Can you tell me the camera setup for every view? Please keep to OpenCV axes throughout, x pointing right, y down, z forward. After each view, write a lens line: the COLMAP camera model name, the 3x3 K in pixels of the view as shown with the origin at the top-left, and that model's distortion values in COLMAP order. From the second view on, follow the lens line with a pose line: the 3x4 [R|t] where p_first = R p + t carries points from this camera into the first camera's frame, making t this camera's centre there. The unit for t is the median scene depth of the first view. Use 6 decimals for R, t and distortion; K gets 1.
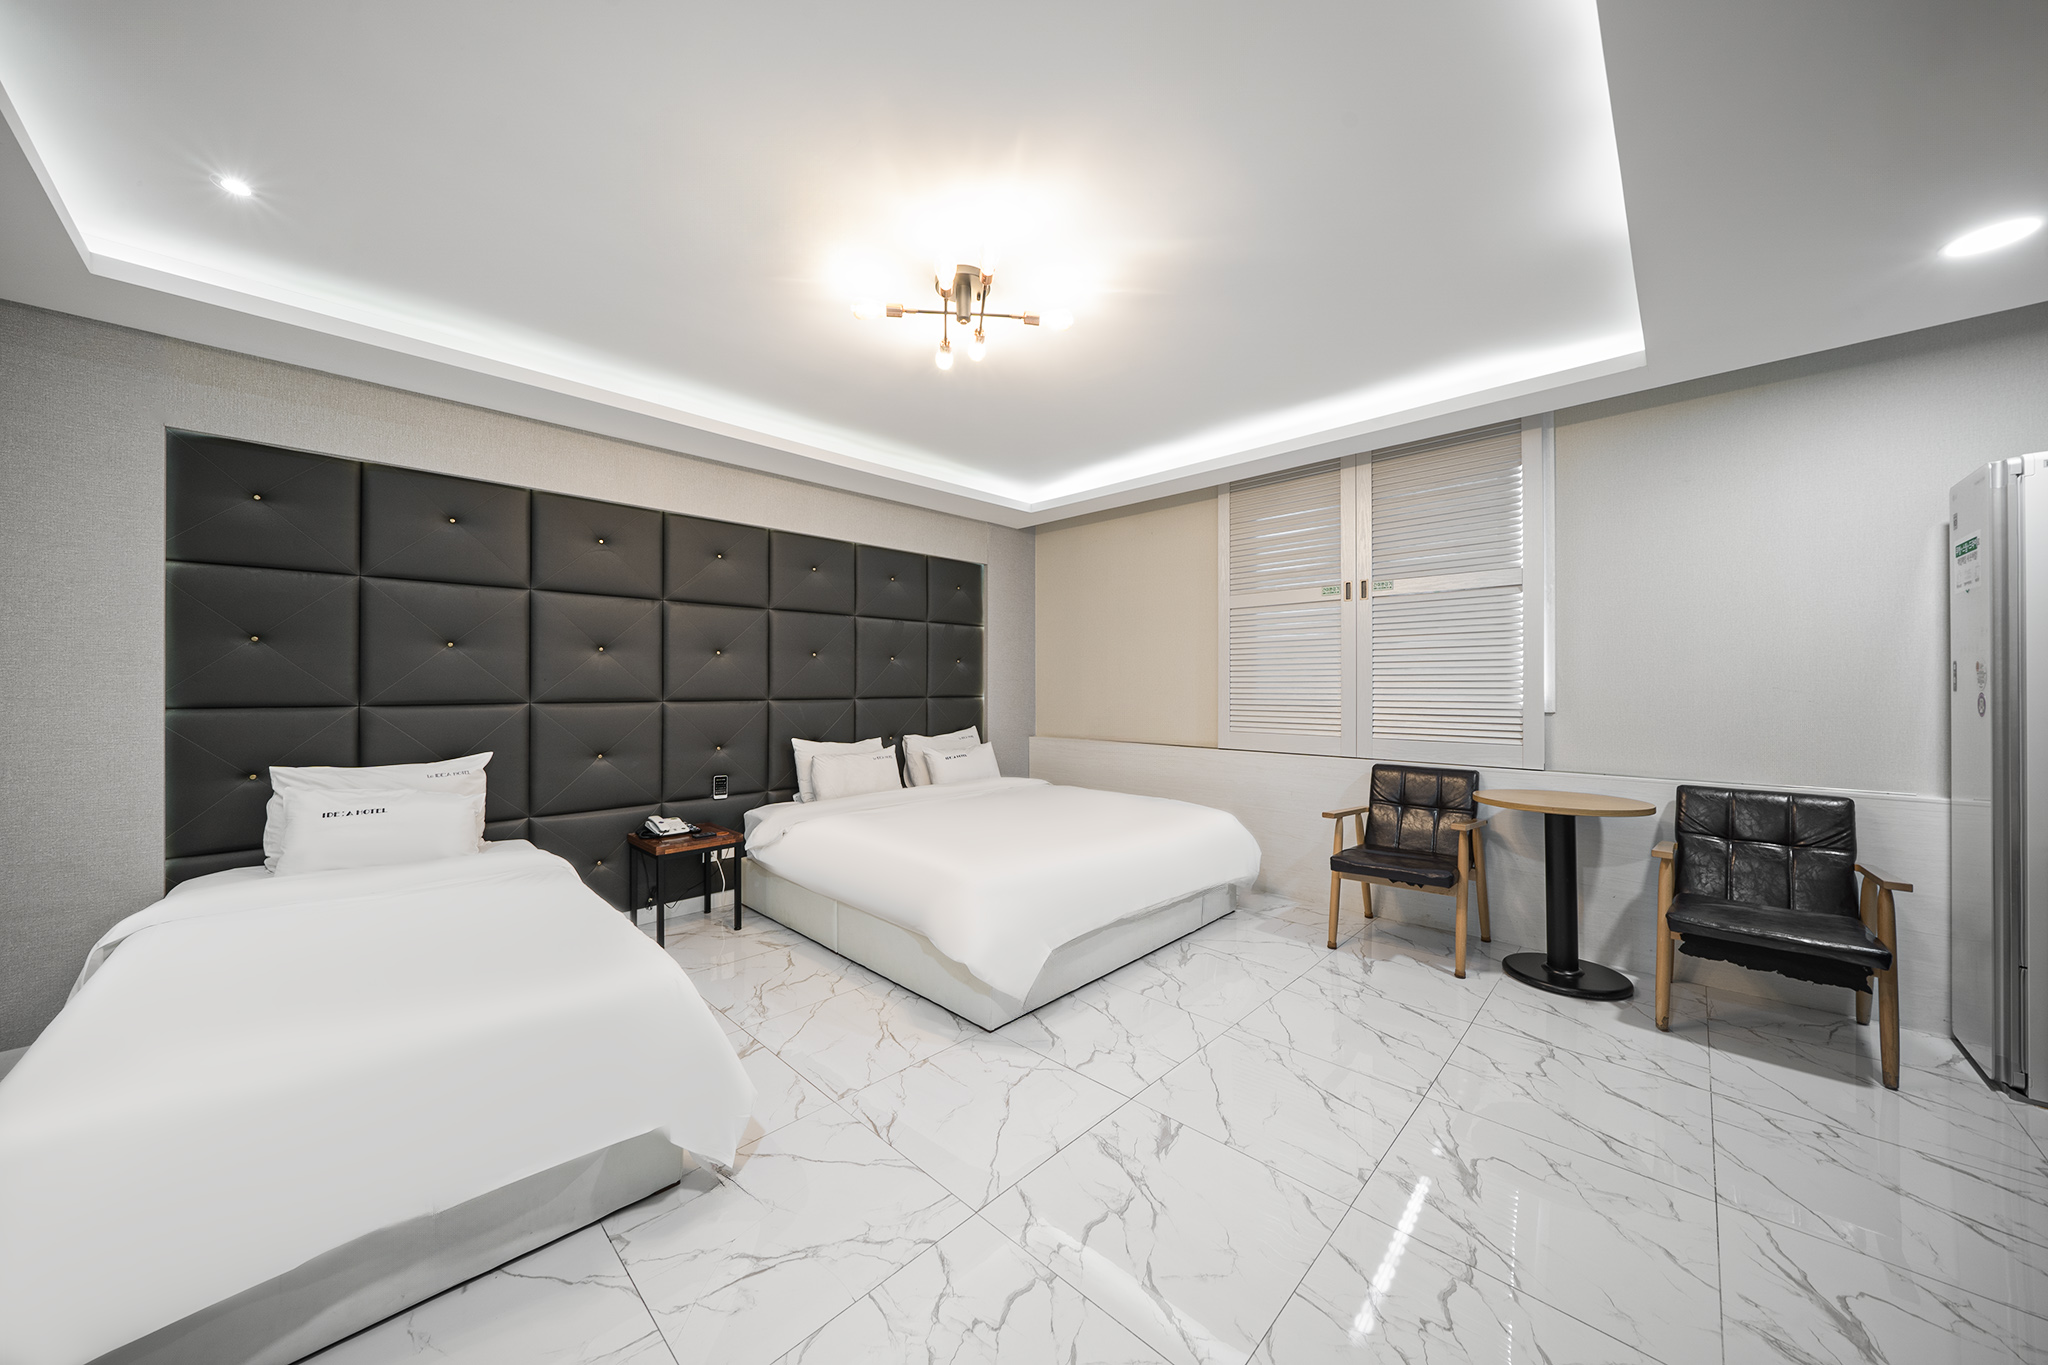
lens RADIAL K [[706.3, 0, 1025.8], [0, 706.3, 688.0], [0, 0, 1]] dist [-0.005202, -0.000067]
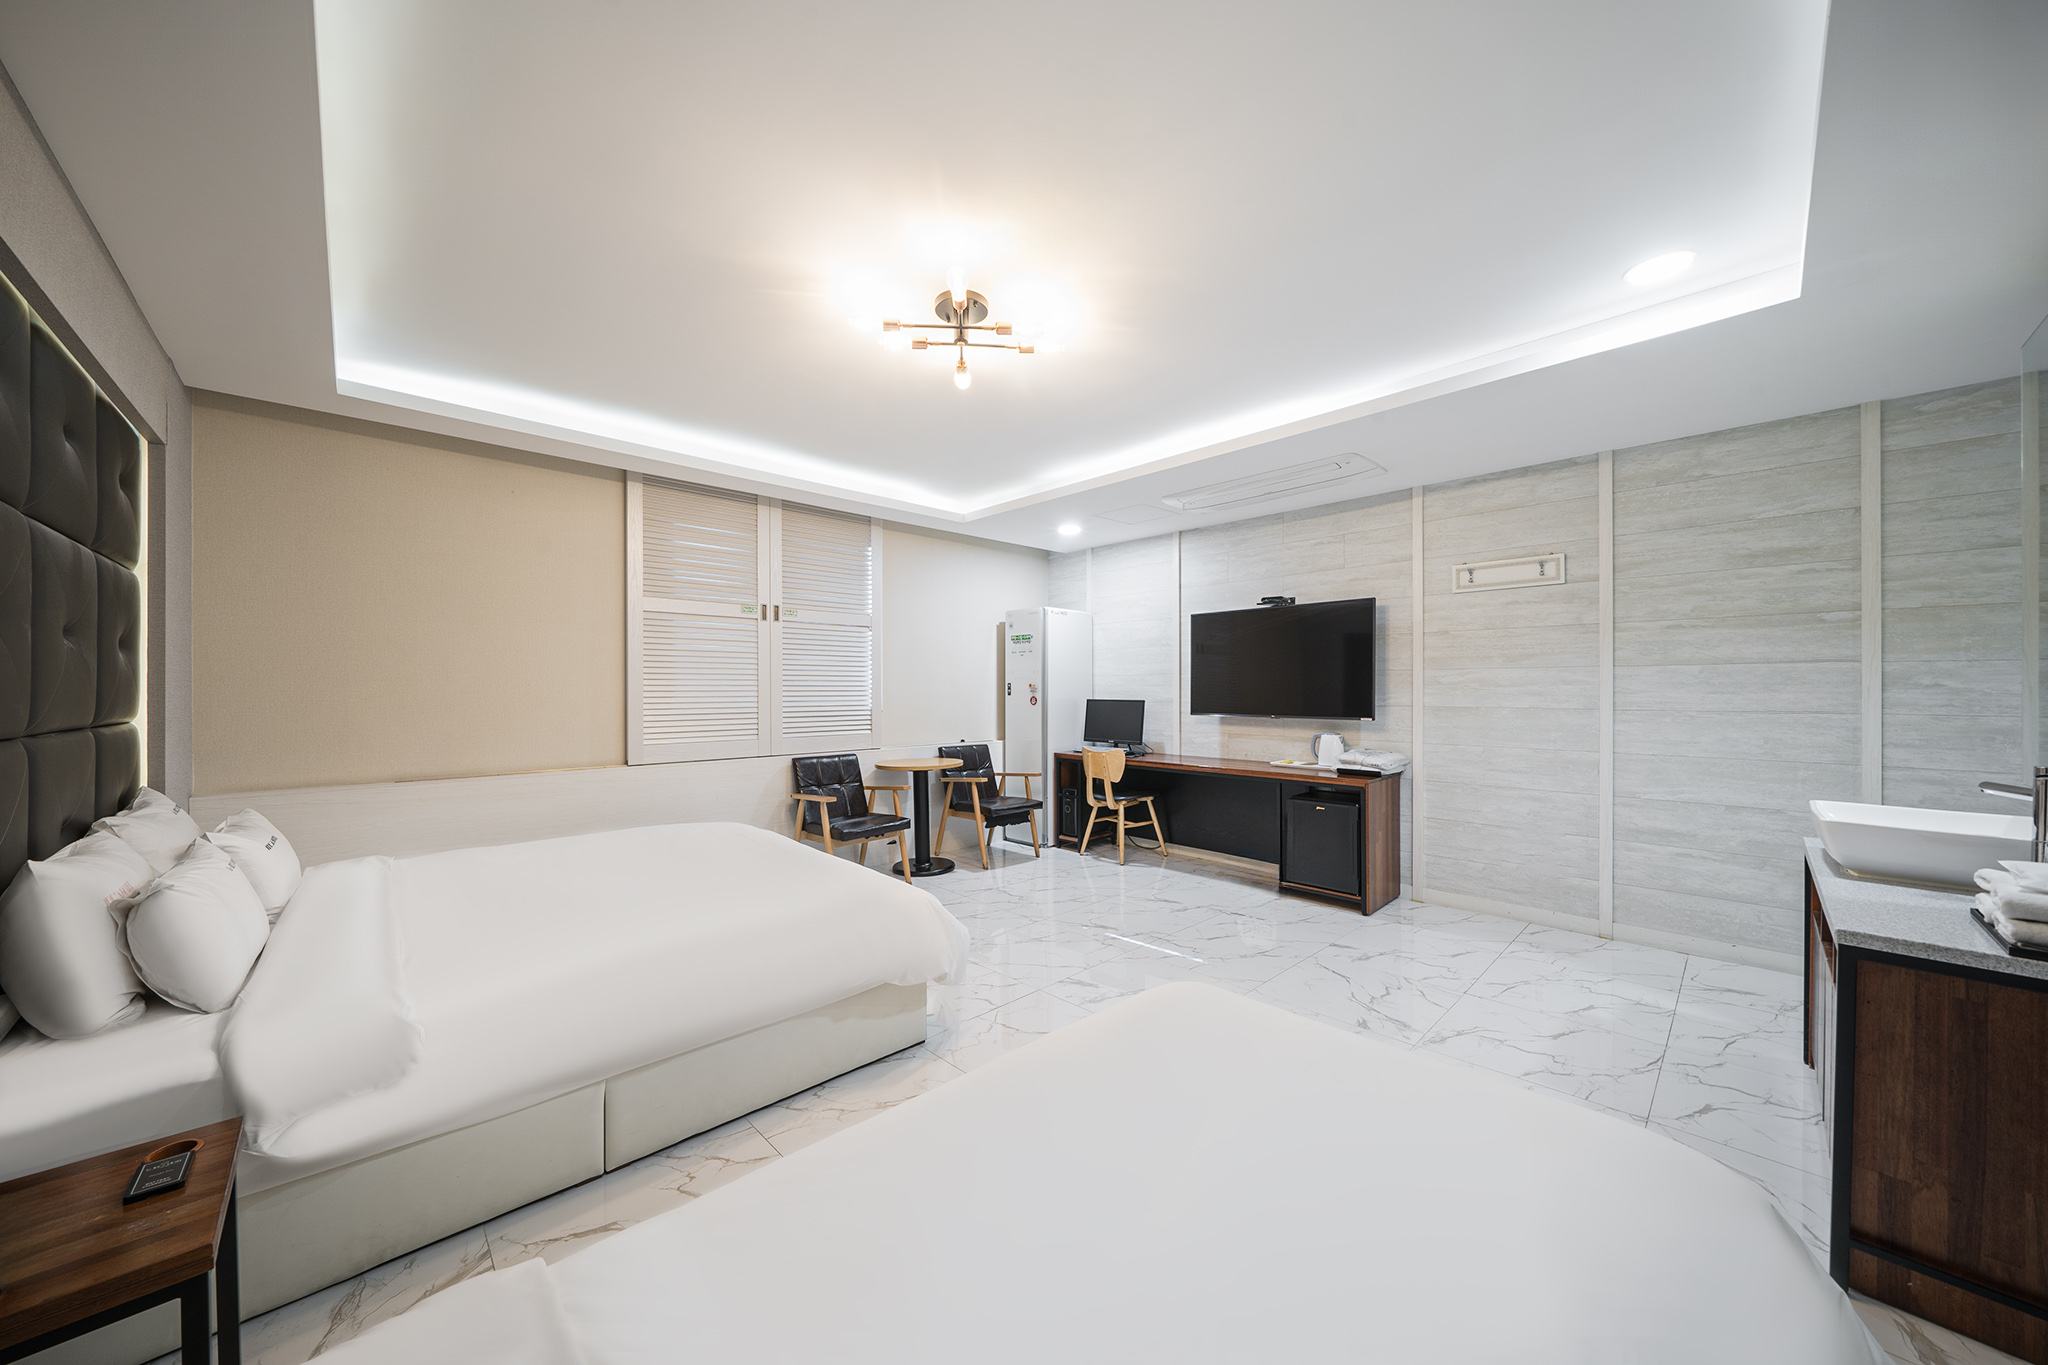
lens RADIAL K [[706.1, 0, 1035.2], [0, 706.1, 686.5], [0, 0, 1]] dist [-0.018599, -0.000010]
pose [[0.014604, 0.001212, 0.999893, -0.753594], [0.003186, 0.999994, -0.001259, -0.014477], [-0.999888, 0.003204, 0.014601, 0.588833]]
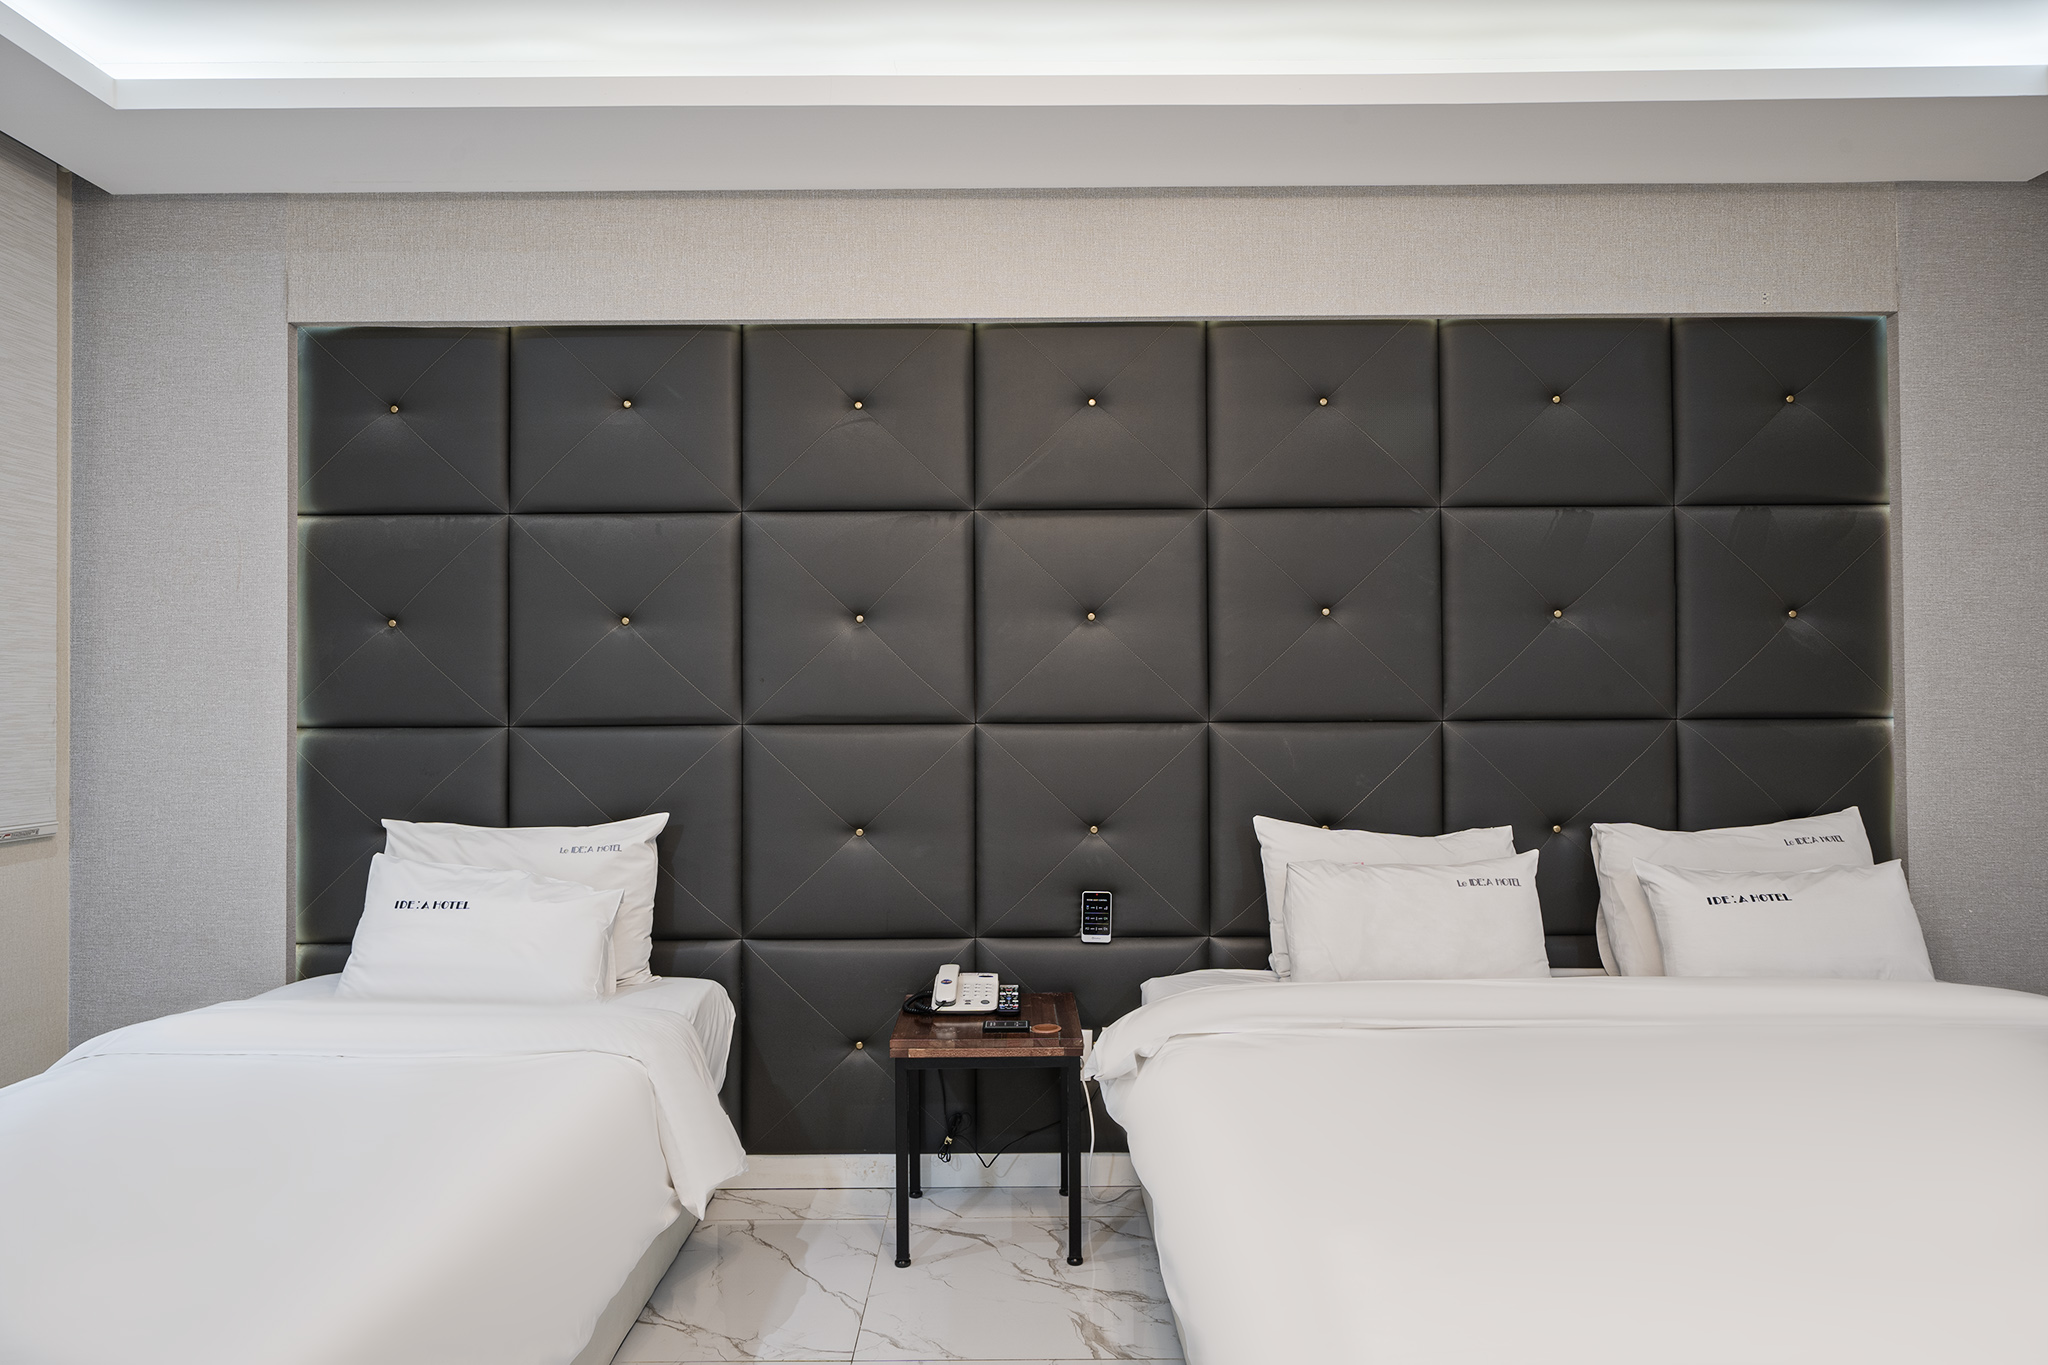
lens RADIAL K [[1244.9, 0, 1024.8], [0, 1244.9, 687.5], [0, 0, 1]] dist [0.001344, -0.000205]
pose [[0.691205, -0.013532, -0.722532, 0.101582], [0.003499, 0.999876, -0.015379, 0.006980], [0.722651, 0.008102, 0.691166, 0.399670]]
